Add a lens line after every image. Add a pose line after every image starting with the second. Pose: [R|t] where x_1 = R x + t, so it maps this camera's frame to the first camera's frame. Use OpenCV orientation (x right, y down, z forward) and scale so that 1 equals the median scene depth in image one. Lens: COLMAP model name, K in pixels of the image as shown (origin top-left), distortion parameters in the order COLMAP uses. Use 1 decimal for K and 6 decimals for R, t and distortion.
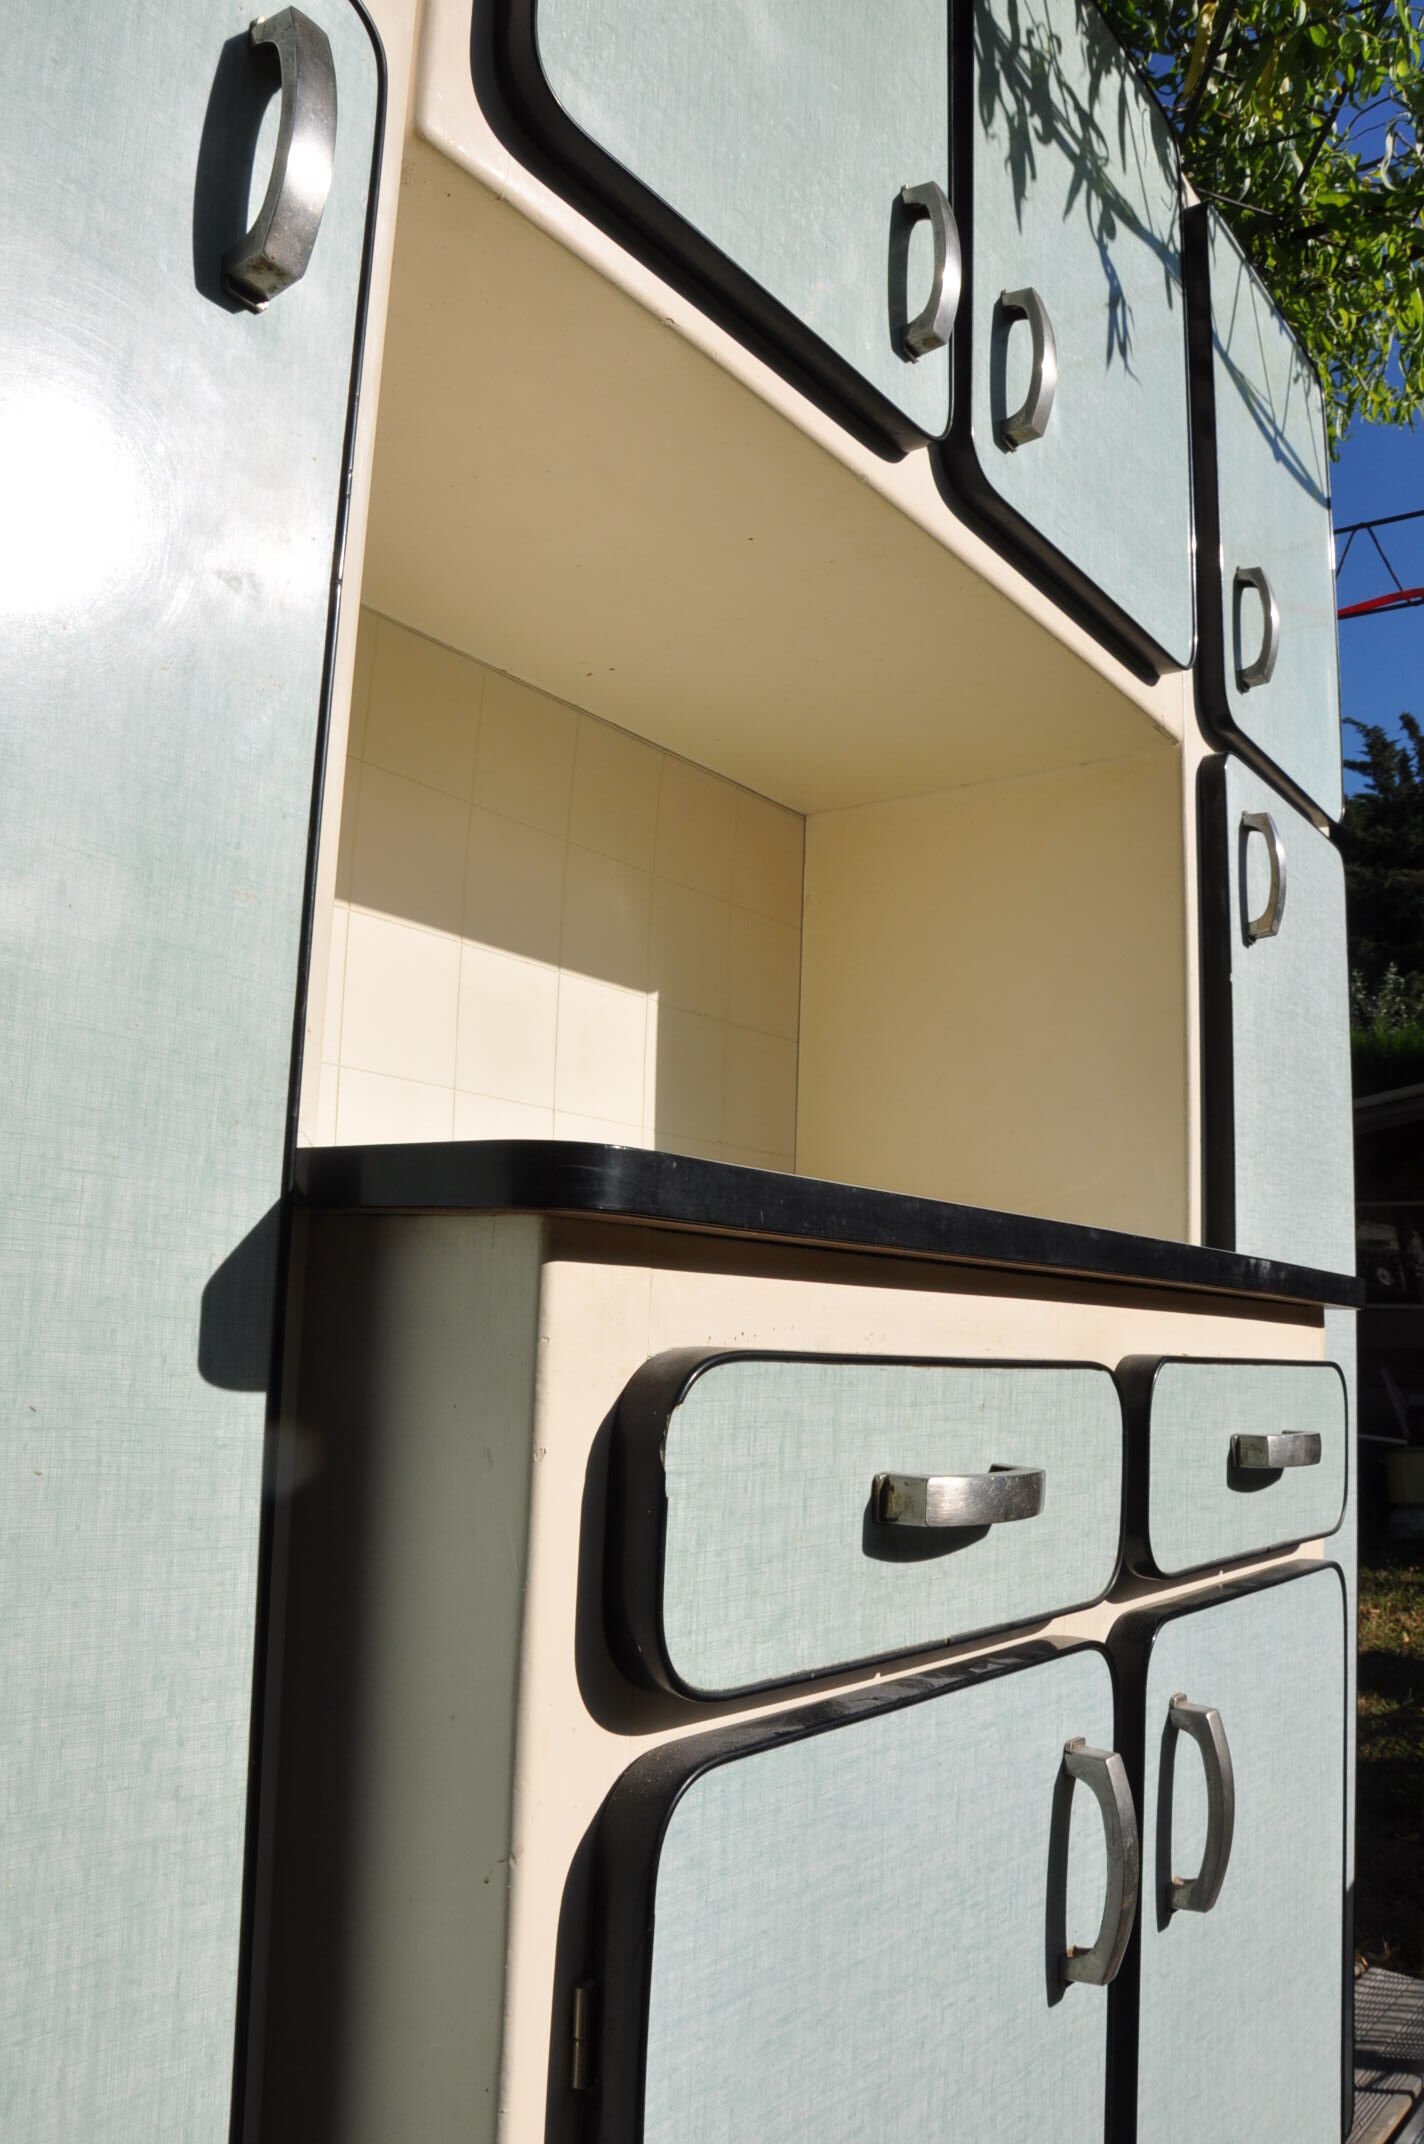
lens RADIAL K [[1653.4, 0, 712.0], [0, 1653.4, 1072.0], [0, 0, 1]] dist [-0.163444, 0.112483]
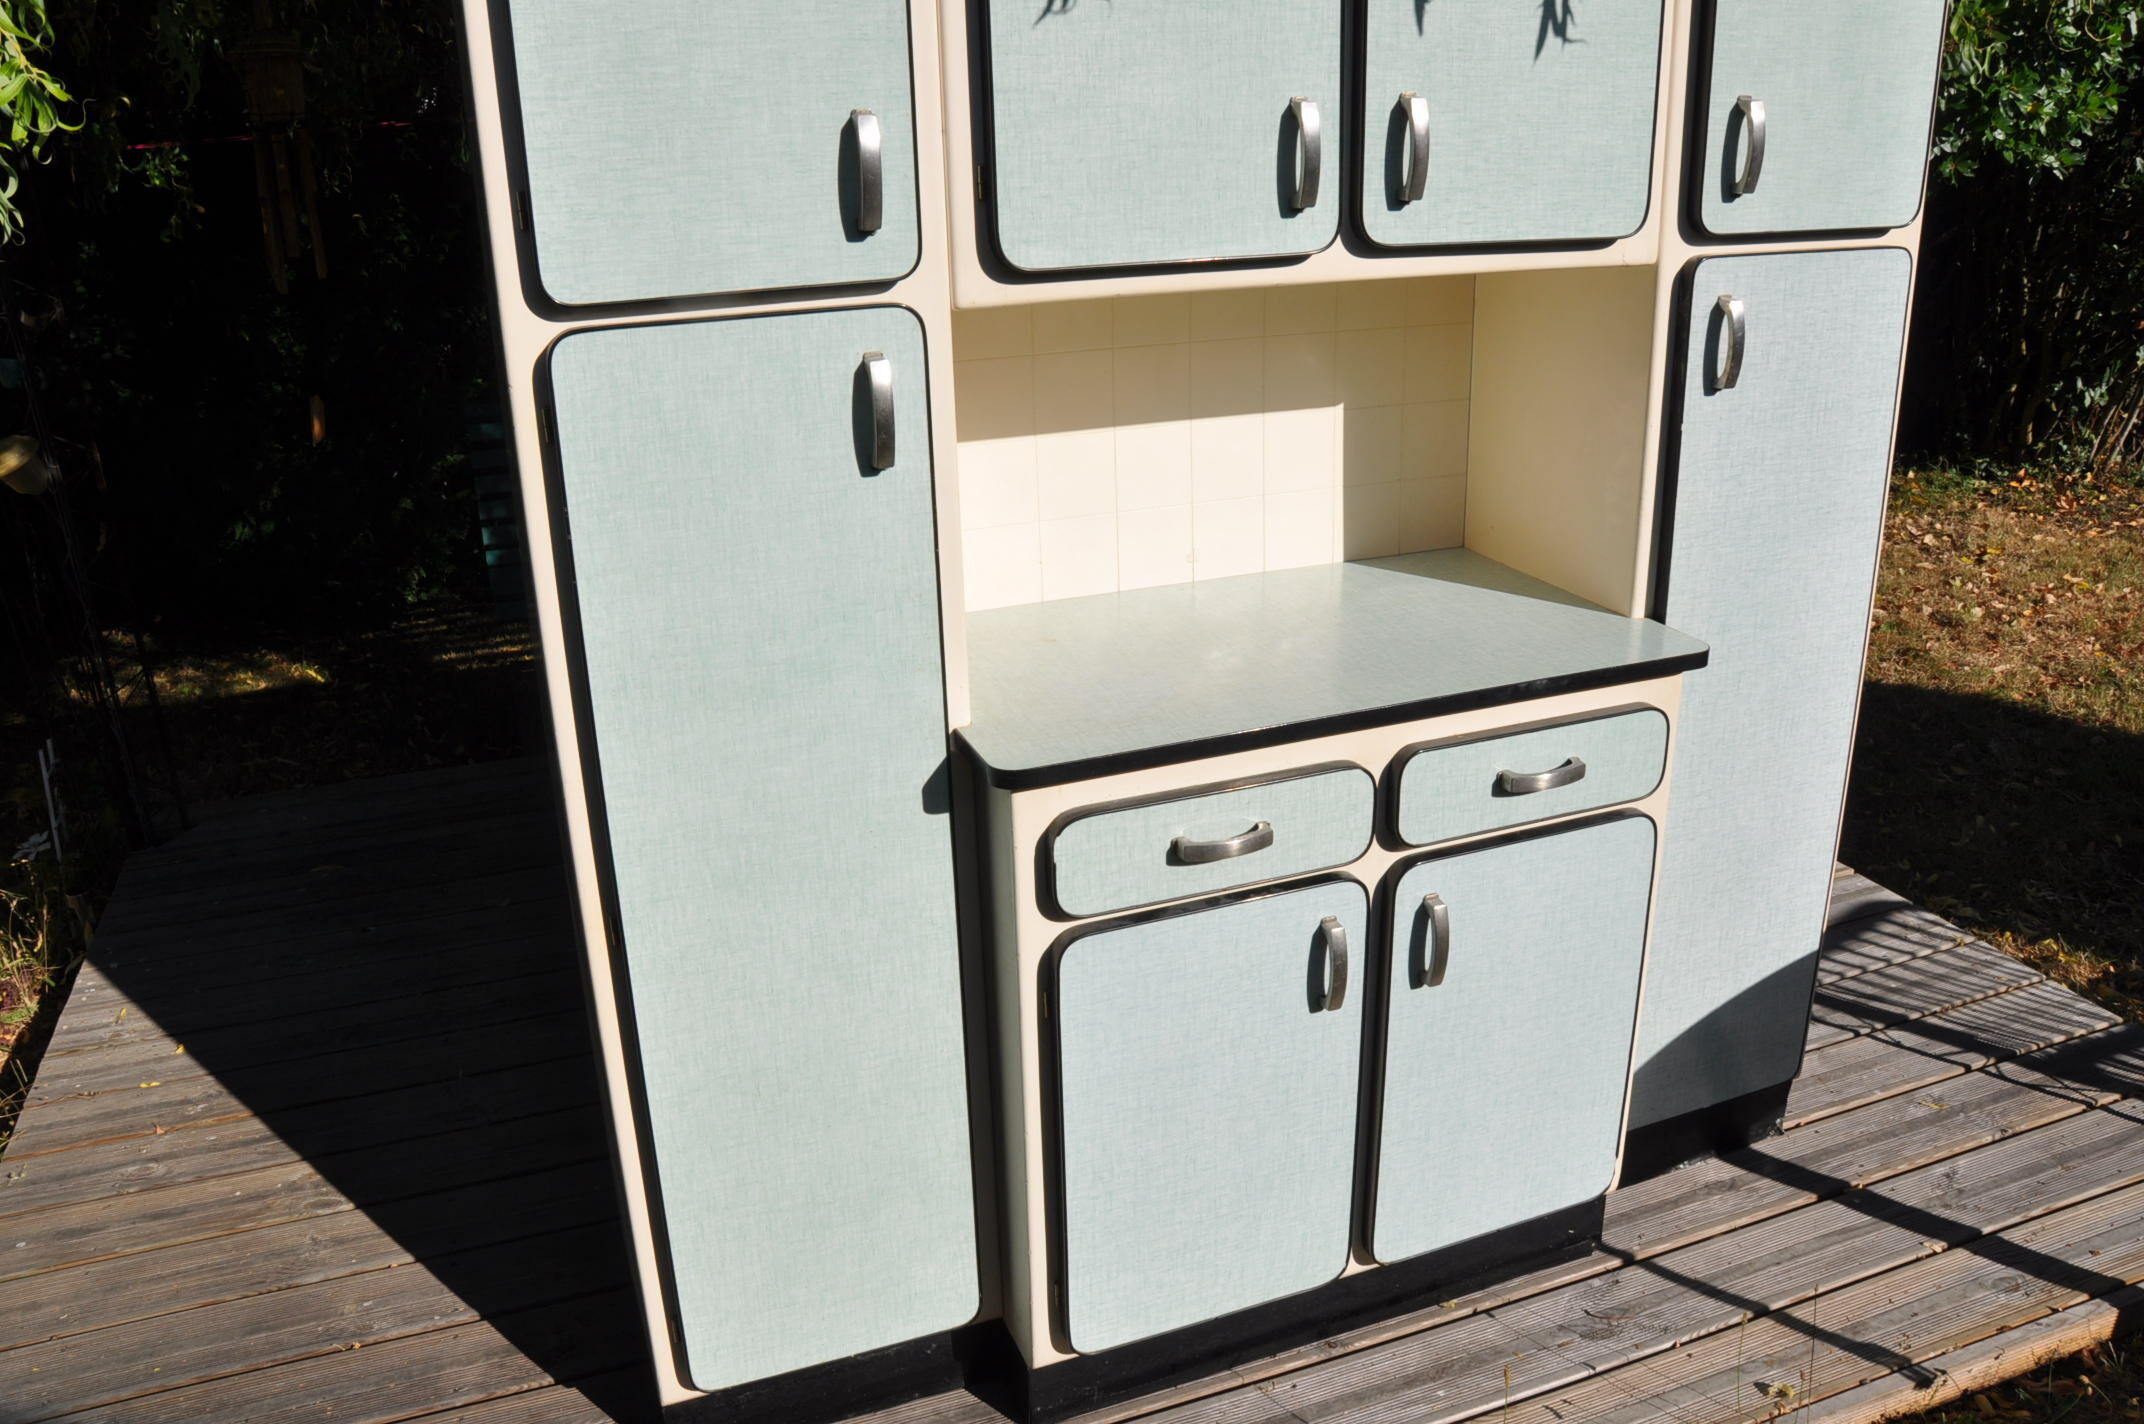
lens RADIAL K [[1684.8, 0, 1074.6], [0, 1684.8, 693.5], [0, 0, 1]] dist [-0.168976, 0.132132]
pose [[0.847021, 0.125314, -0.516577, 1.378459], [0.140884, 0.884136, 0.445483, -1.236809], [0.512549, -0.450111, 0.731227, -1.015484]]
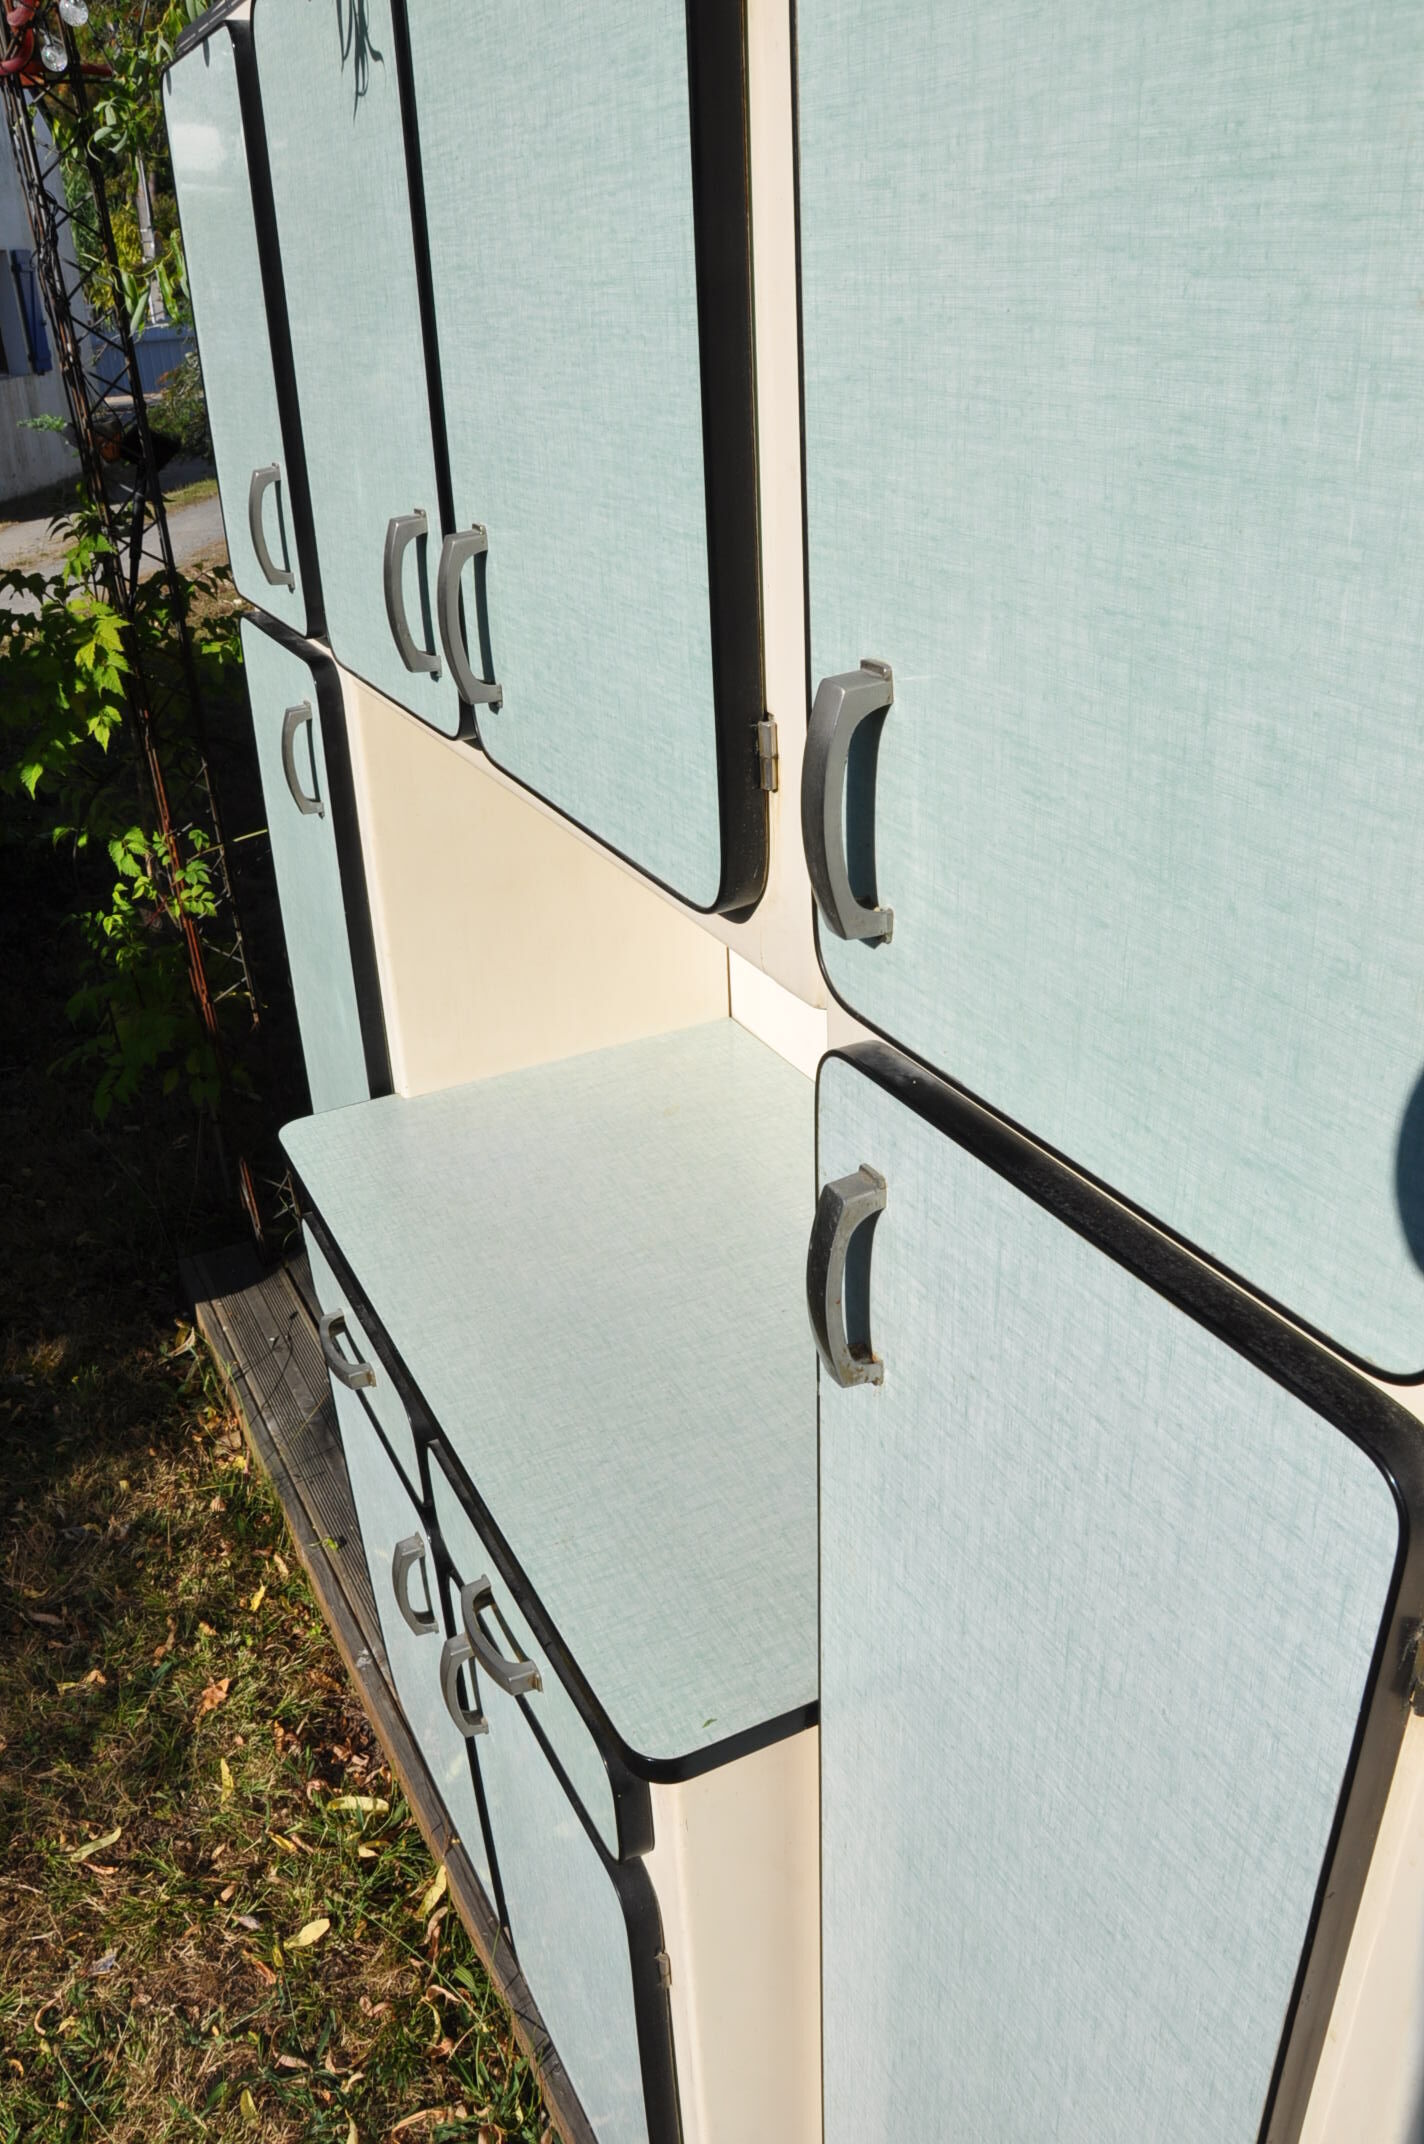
lens RADIAL K [[1653.4, 0, 712.0], [0, 1653.4, 1072.0], [0, 0, 1]] dist [-0.163444, 0.112483]
pose [[-0.450125, 0.387198, -0.804652, 1.697632], [0.168113, 0.921733, 0.349495, -0.847704], [0.876998, 0.022044, -0.479988, 2.668851]]
